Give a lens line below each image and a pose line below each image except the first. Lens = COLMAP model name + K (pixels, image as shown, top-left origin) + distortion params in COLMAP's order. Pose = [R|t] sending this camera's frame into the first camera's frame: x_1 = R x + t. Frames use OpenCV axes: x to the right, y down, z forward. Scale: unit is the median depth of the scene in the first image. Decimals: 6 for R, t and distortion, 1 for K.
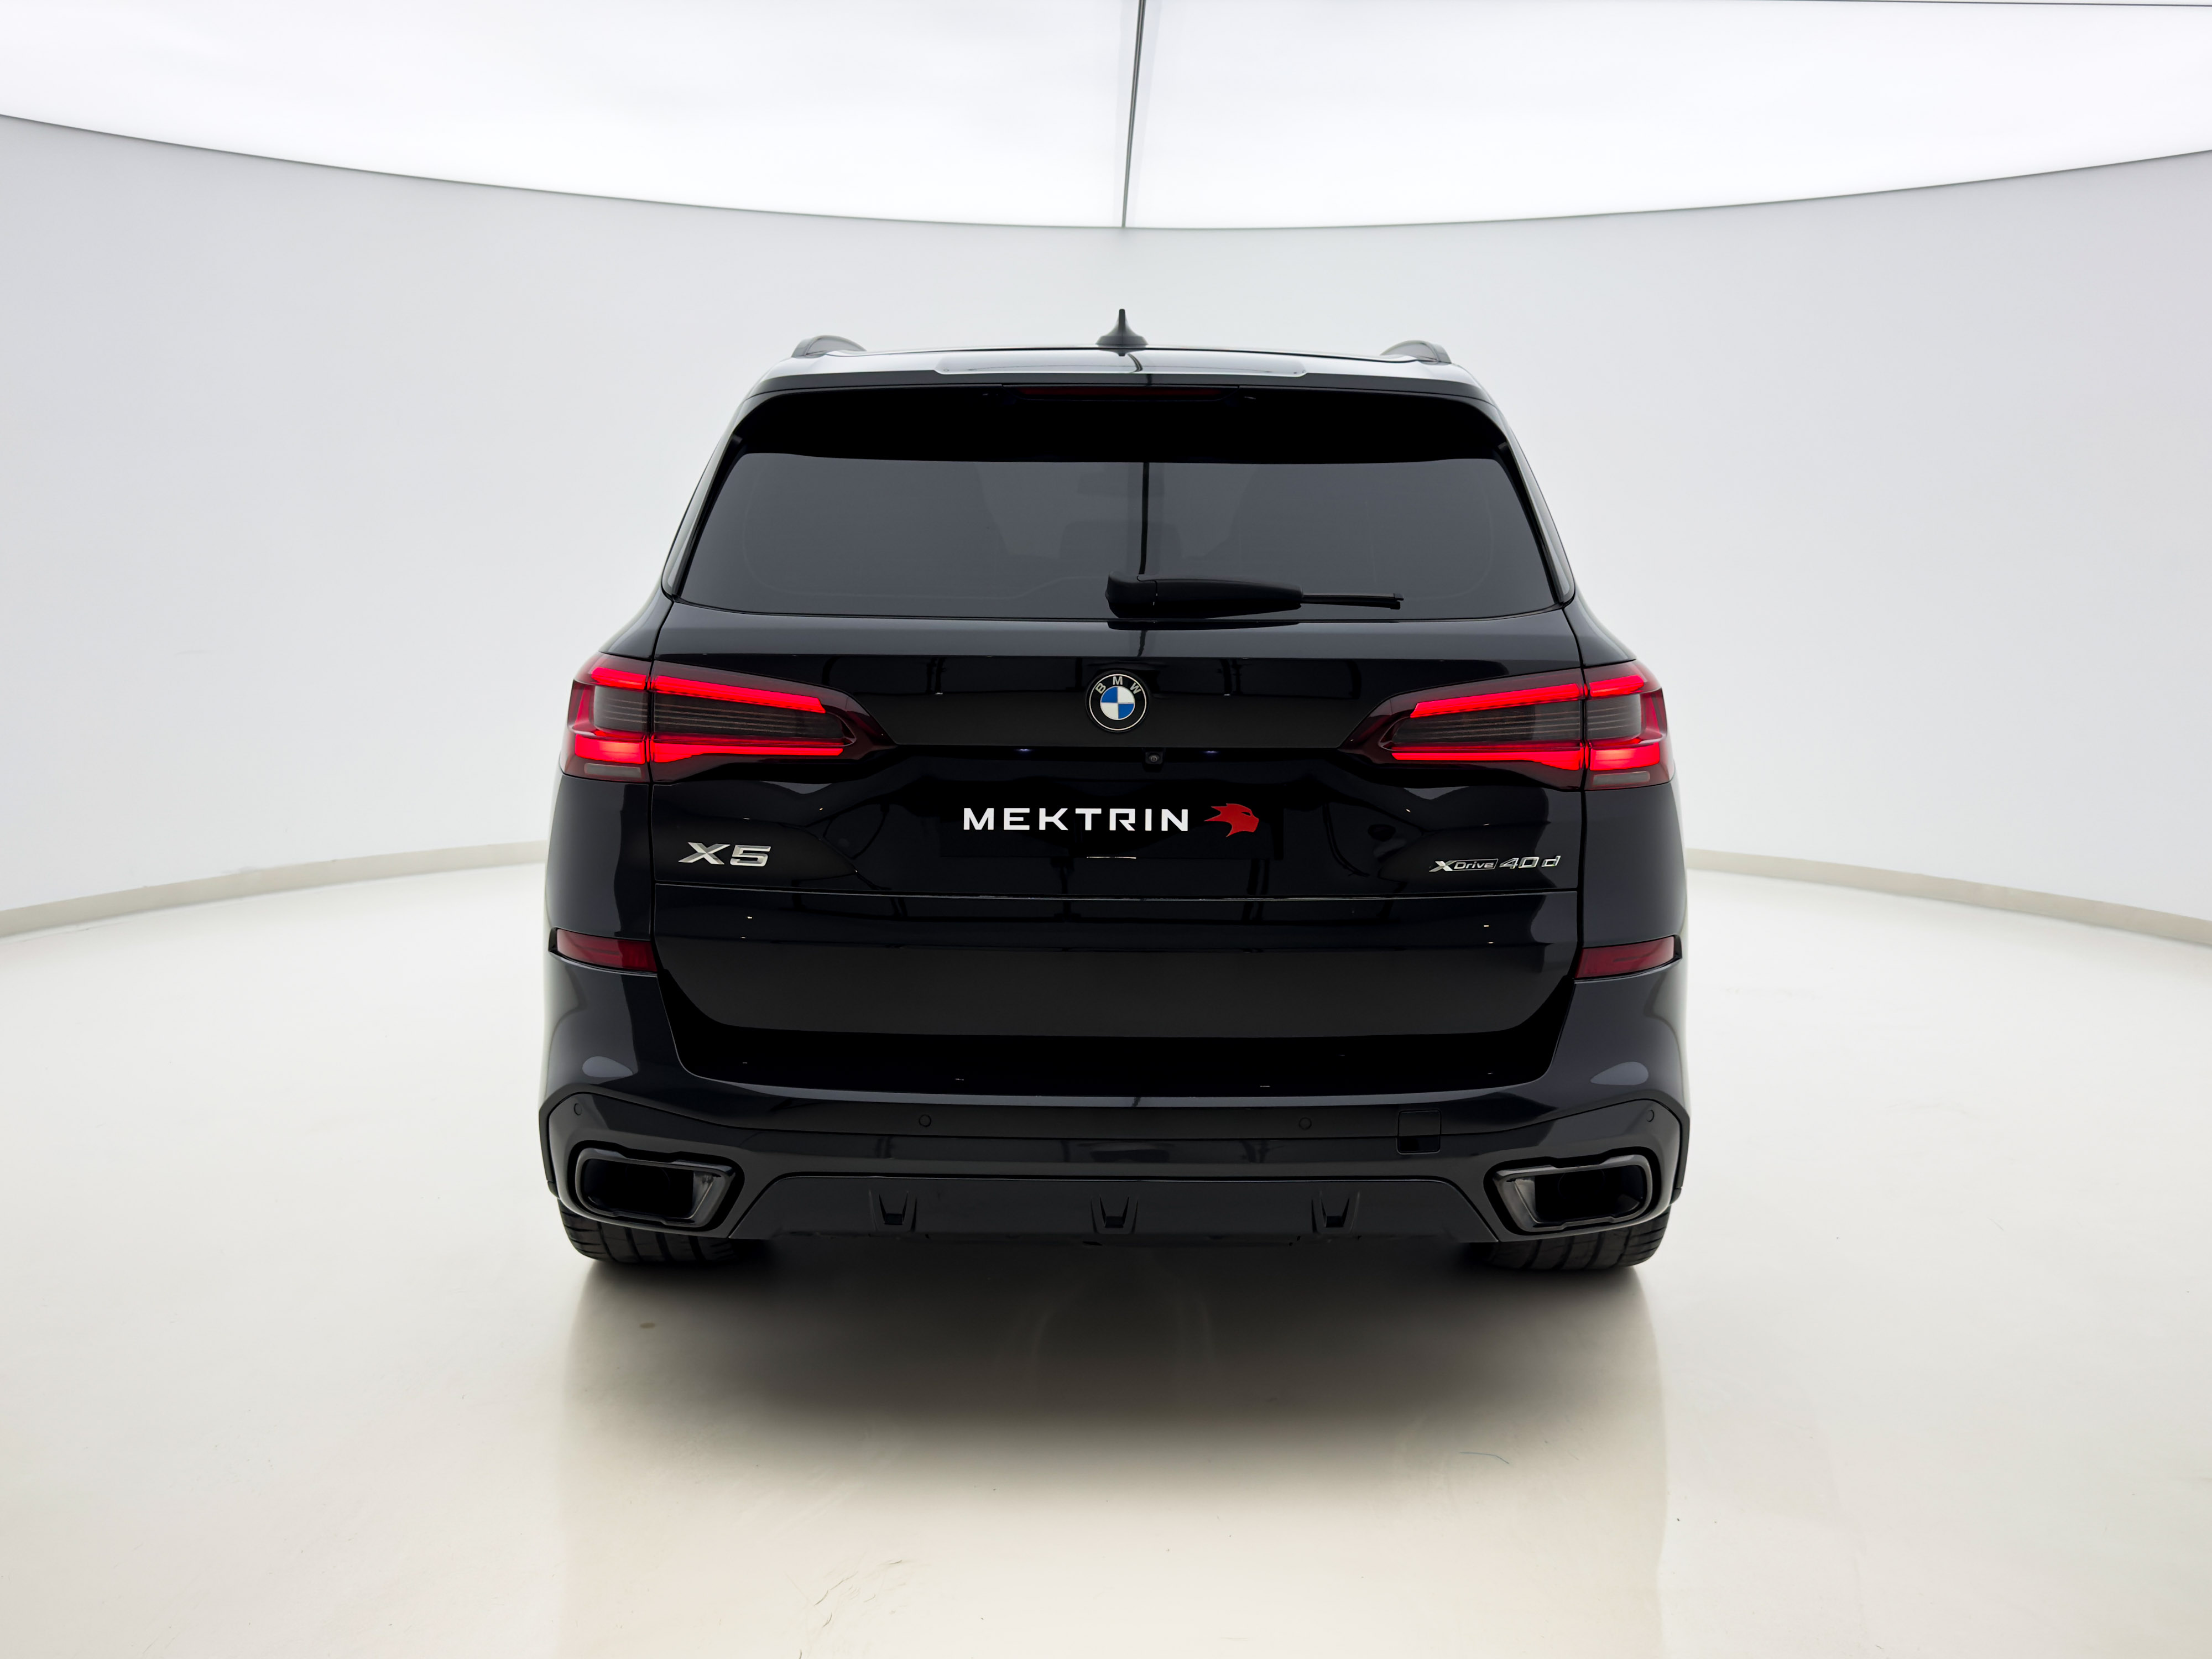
lens RADIAL K [[1688.2, 0, 1105.7], [0, 1688.2, 774.7], [0, 0, 1]] dist [0.100684, -0.001444]
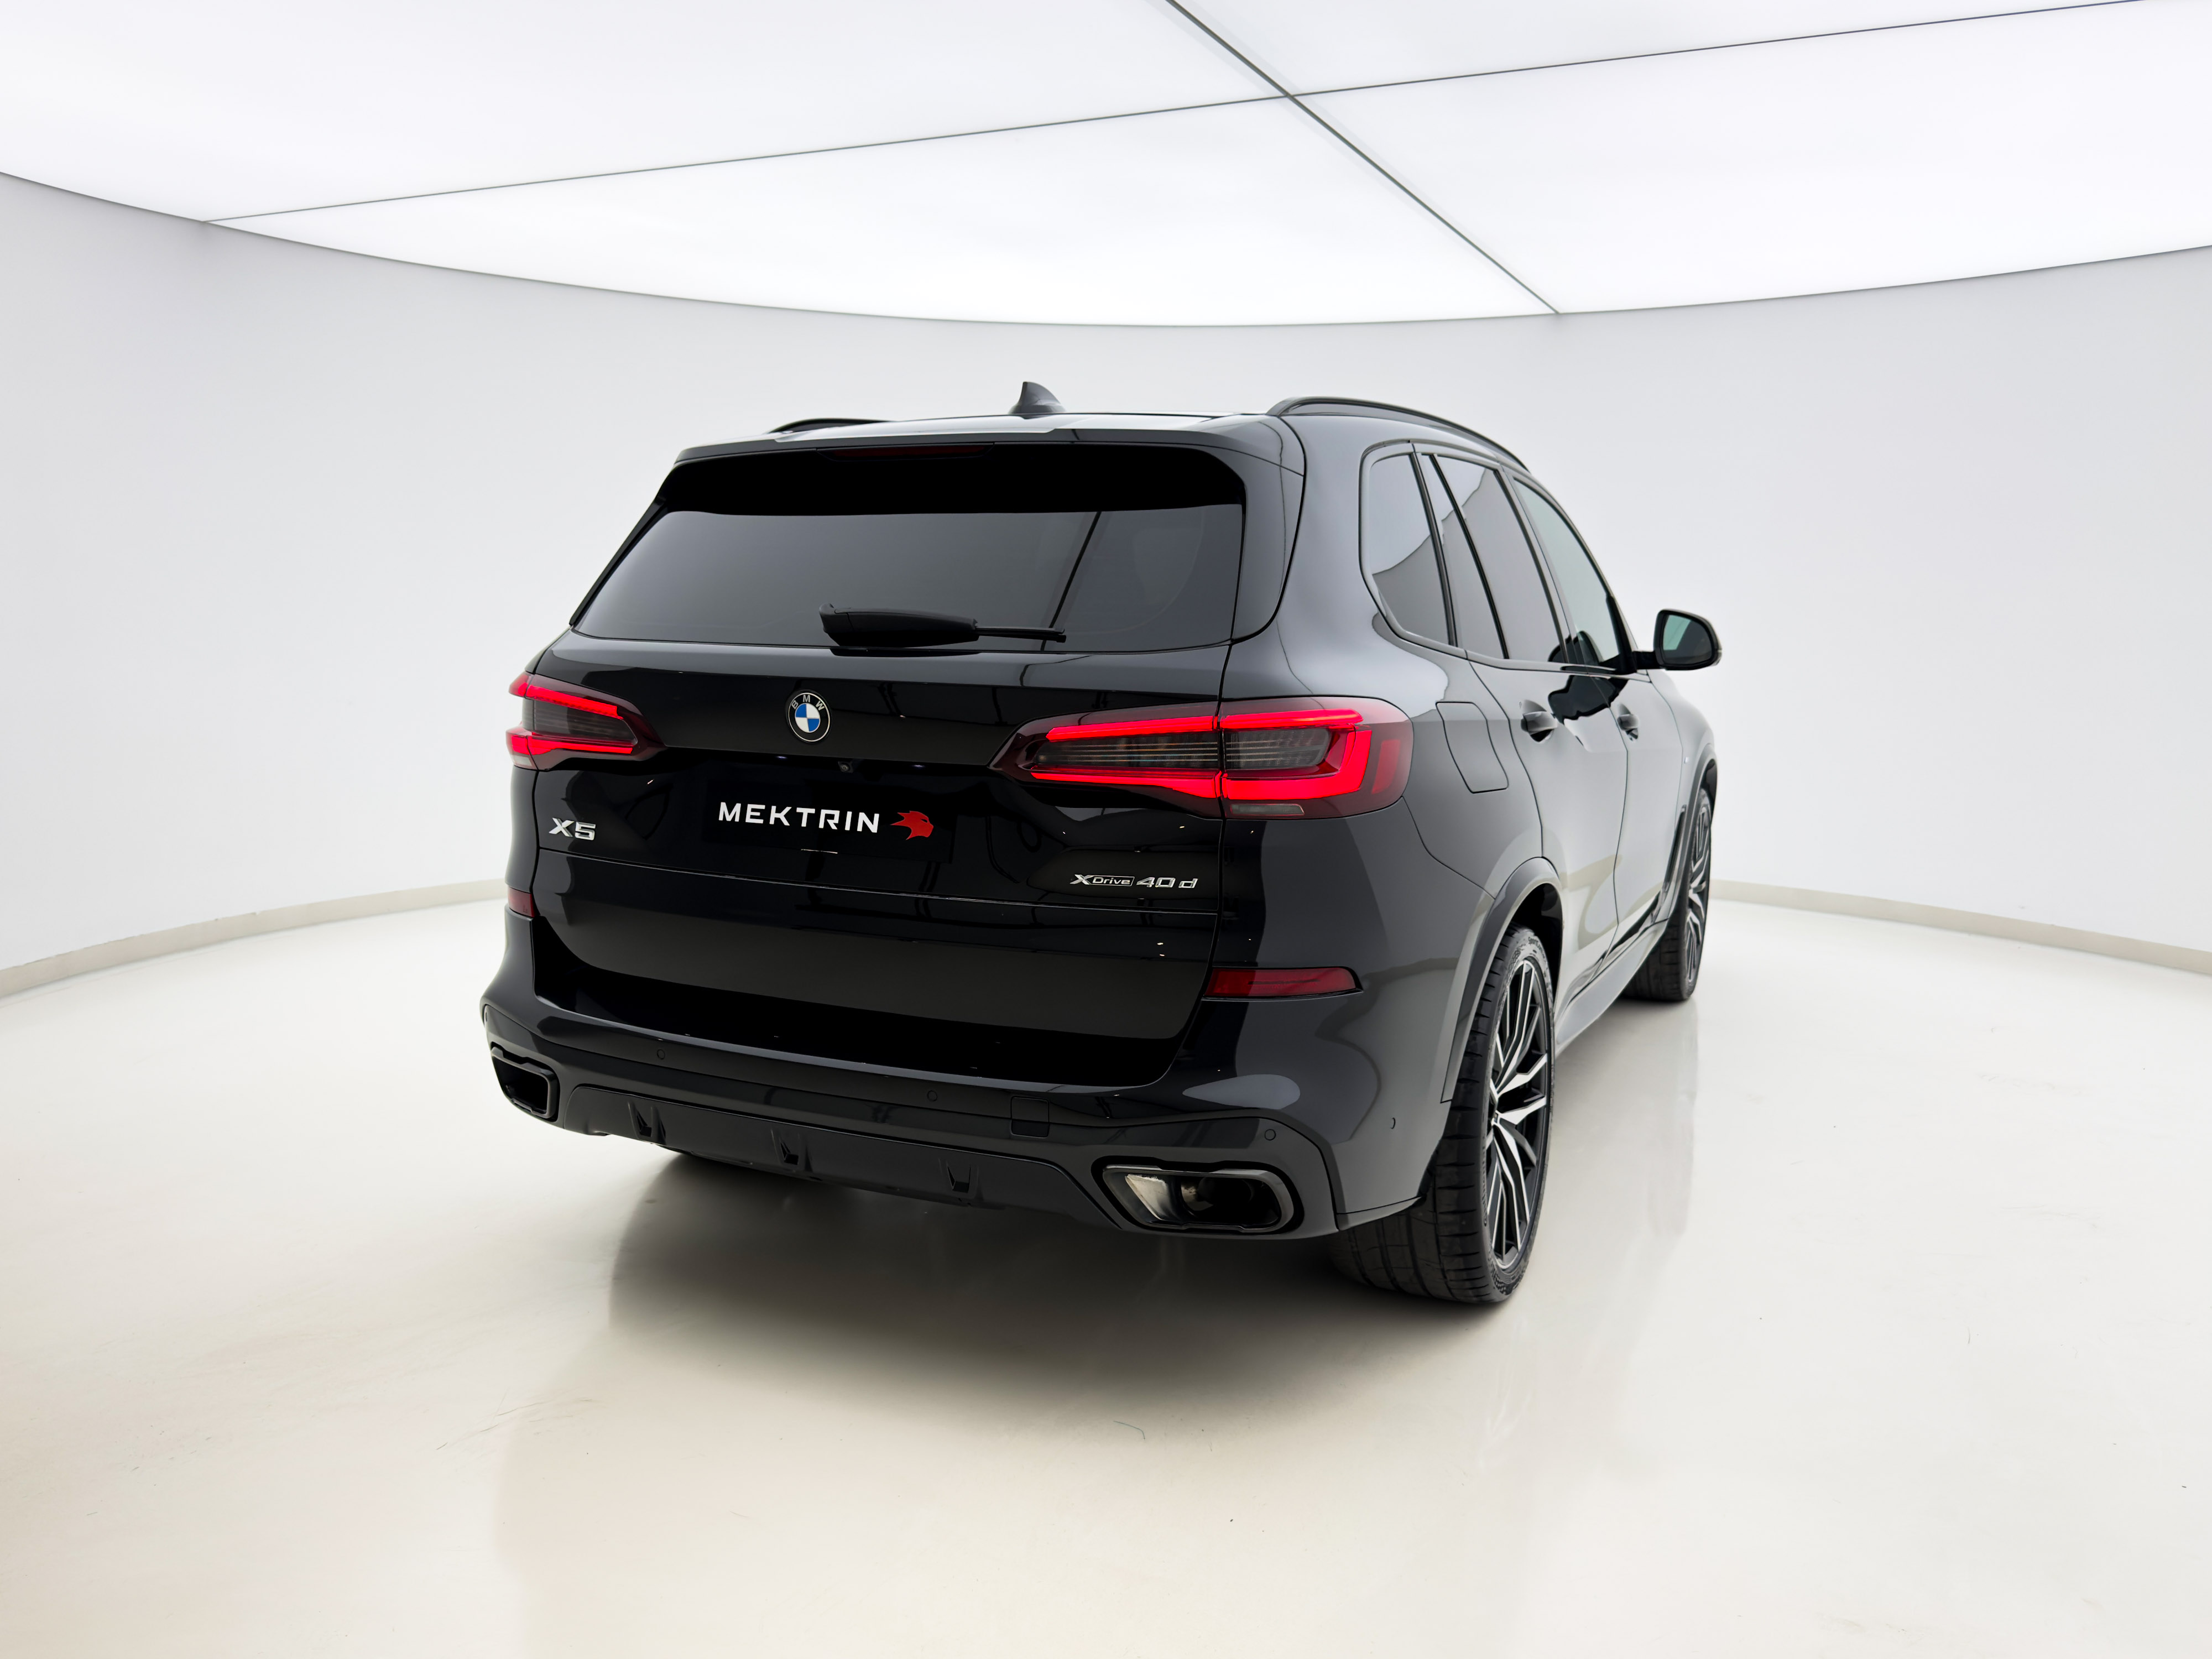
lens RADIAL K [[1629.5, 0, 1106.0], [0, 1629.5, 829.5], [0, 0, 1]] dist [0.007175, -0.003872]
pose [[0.911068, 0.060497, -0.407792, 0.639407], [-0.058010, 0.998145, 0.018476, 0.001812], [0.408154, 0.006823, 0.912888, 0.054450]]
